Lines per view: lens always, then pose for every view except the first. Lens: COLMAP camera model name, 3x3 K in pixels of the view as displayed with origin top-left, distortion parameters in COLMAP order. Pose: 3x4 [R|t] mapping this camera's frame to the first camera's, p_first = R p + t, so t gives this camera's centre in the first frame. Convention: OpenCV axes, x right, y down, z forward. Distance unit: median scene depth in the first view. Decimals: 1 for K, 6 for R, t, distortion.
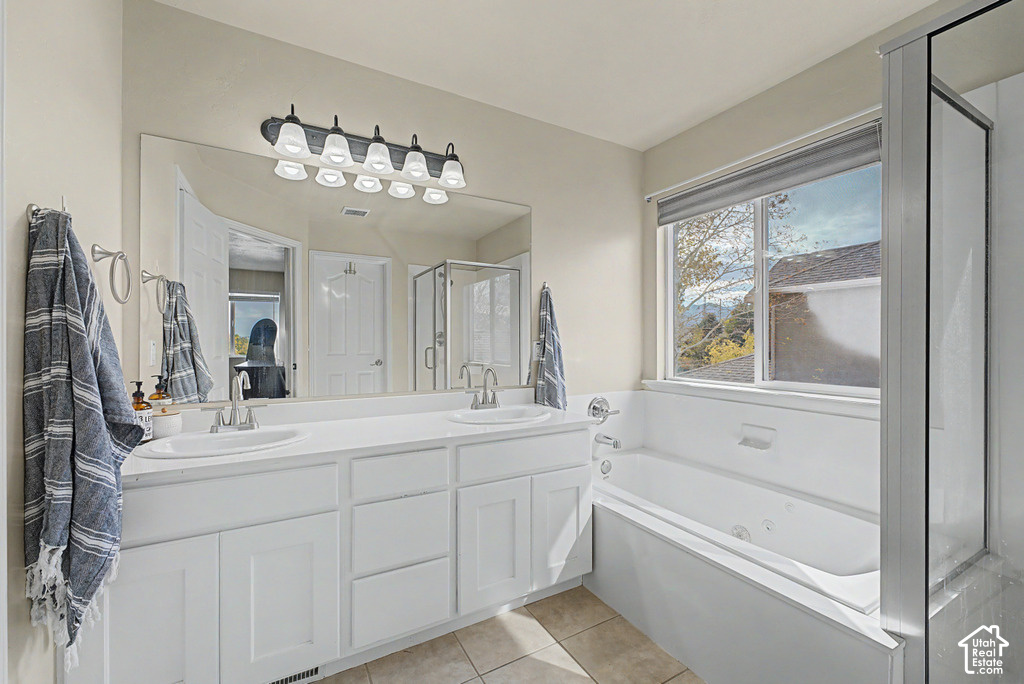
lens RADIAL K [[419.2, 0, 512.0], [0, 419.2, 342.0], [0, 0, 1]] dist [0.000671, 0.000136]
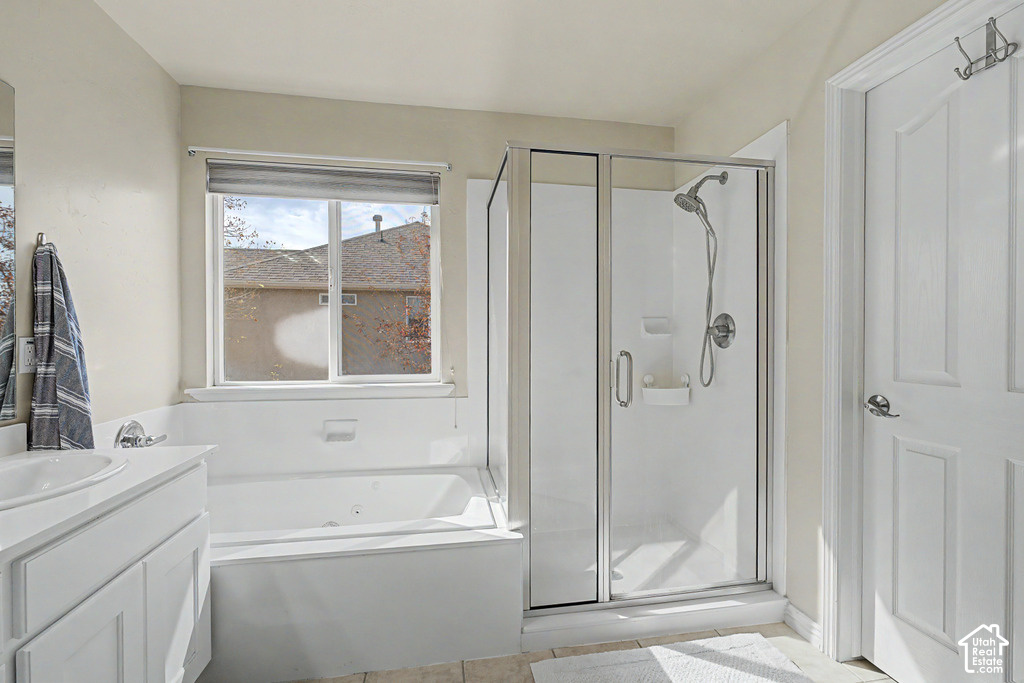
lens RADIAL K [[442.2, 0, 512.0], [0, 442.2, 341.5], [0, 0, 1]] dist [-0.016461, 0.000052]
pose [[0.331350, -0.005732, 0.943491, -0.273494], [-0.000612, 0.999980, 0.006290, -0.000785], [-0.943508, -0.002662, 0.331340, 0.216572]]
